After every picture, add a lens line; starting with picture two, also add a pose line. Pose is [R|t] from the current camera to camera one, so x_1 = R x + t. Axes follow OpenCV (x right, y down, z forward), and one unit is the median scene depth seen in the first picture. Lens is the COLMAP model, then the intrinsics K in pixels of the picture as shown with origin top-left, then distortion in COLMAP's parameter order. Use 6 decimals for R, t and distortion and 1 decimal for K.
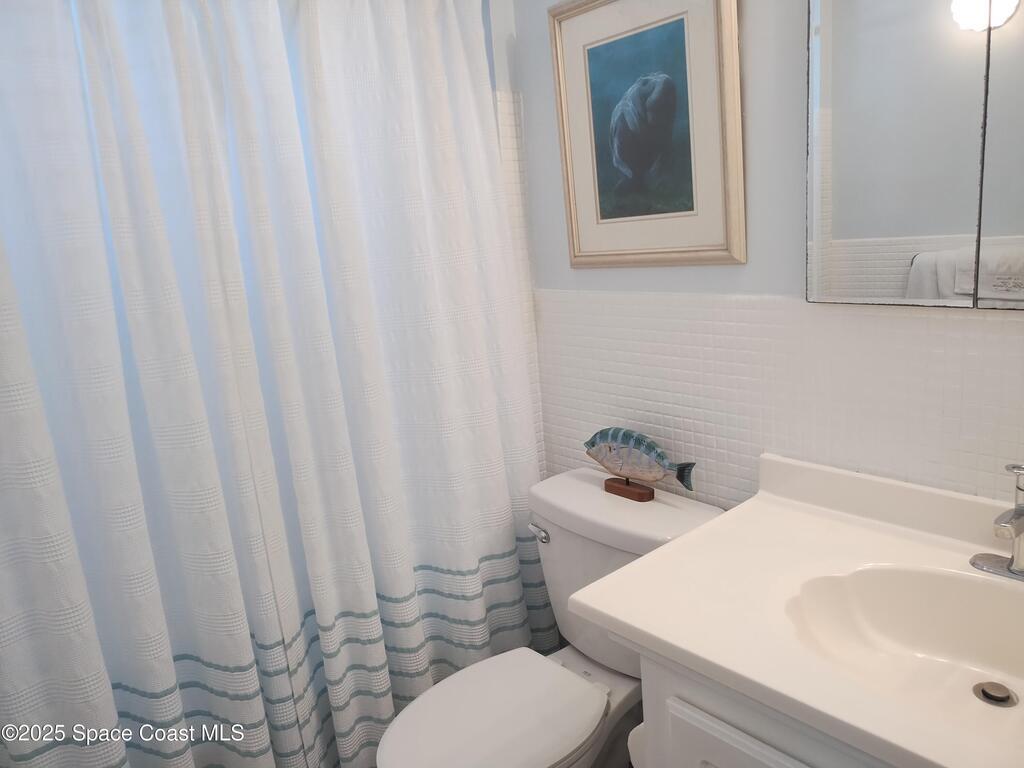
lens RADIAL K [[753.6, 0, 509.1], [0, 753.6, 377.1], [0, 0, 1]] dist [0.051774, -0.066304]
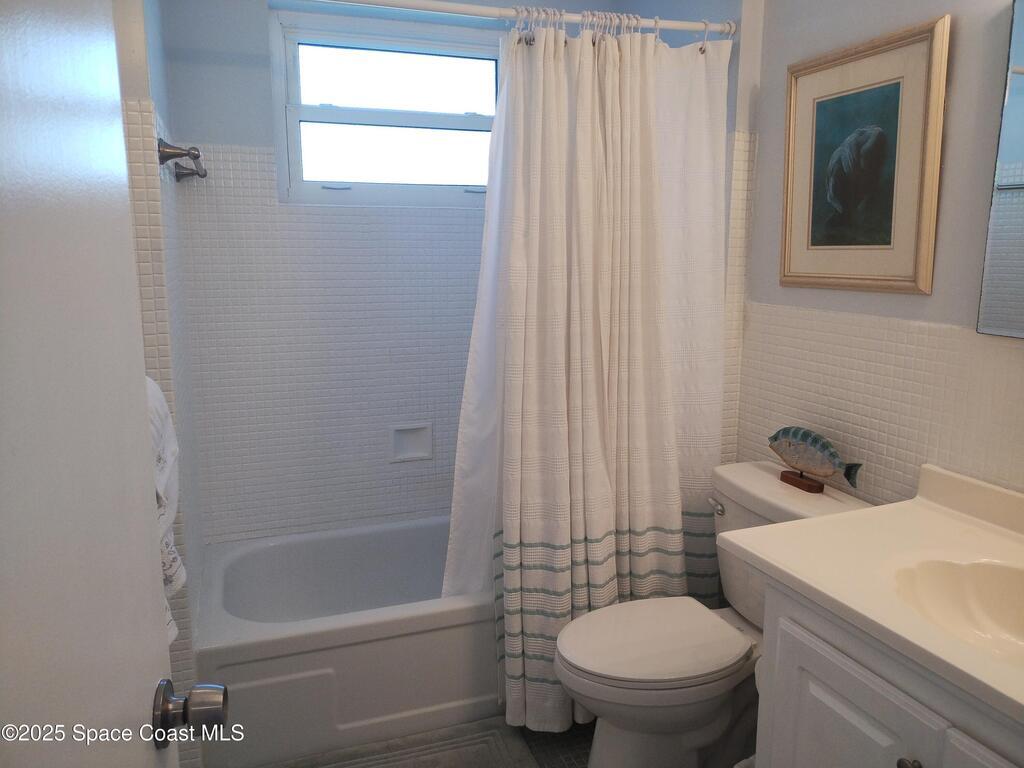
lens RADIAL K [[750.4, 0, 512.0], [0, 750.4, 384.0], [0, 0, 1]] dist [0.100182, -0.132911]
pose [[0.943515, 0.142856, -0.298950, 0.069168], [-0.144811, 0.989334, 0.015723, 0.048770], [0.298008, 0.028456, 0.954139, -0.245645]]
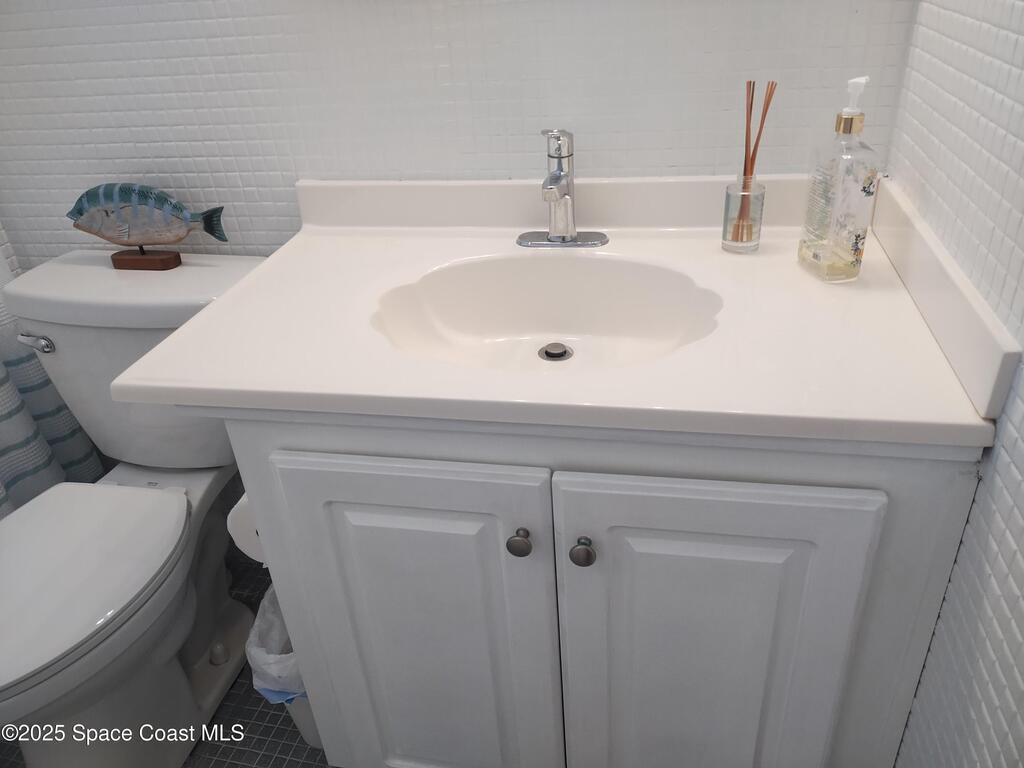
lens RADIAL K [[753.6, 0, 509.1], [0, 753.6, 377.1], [0, 0, 1]] dist [0.051774, -0.066304]
pose [[0.789362, -0.280280, 0.546215, -0.014427], [0.126702, 0.944925, 0.301767, 0.073291], [-0.600712, -0.168996, 0.781400, 0.115600]]
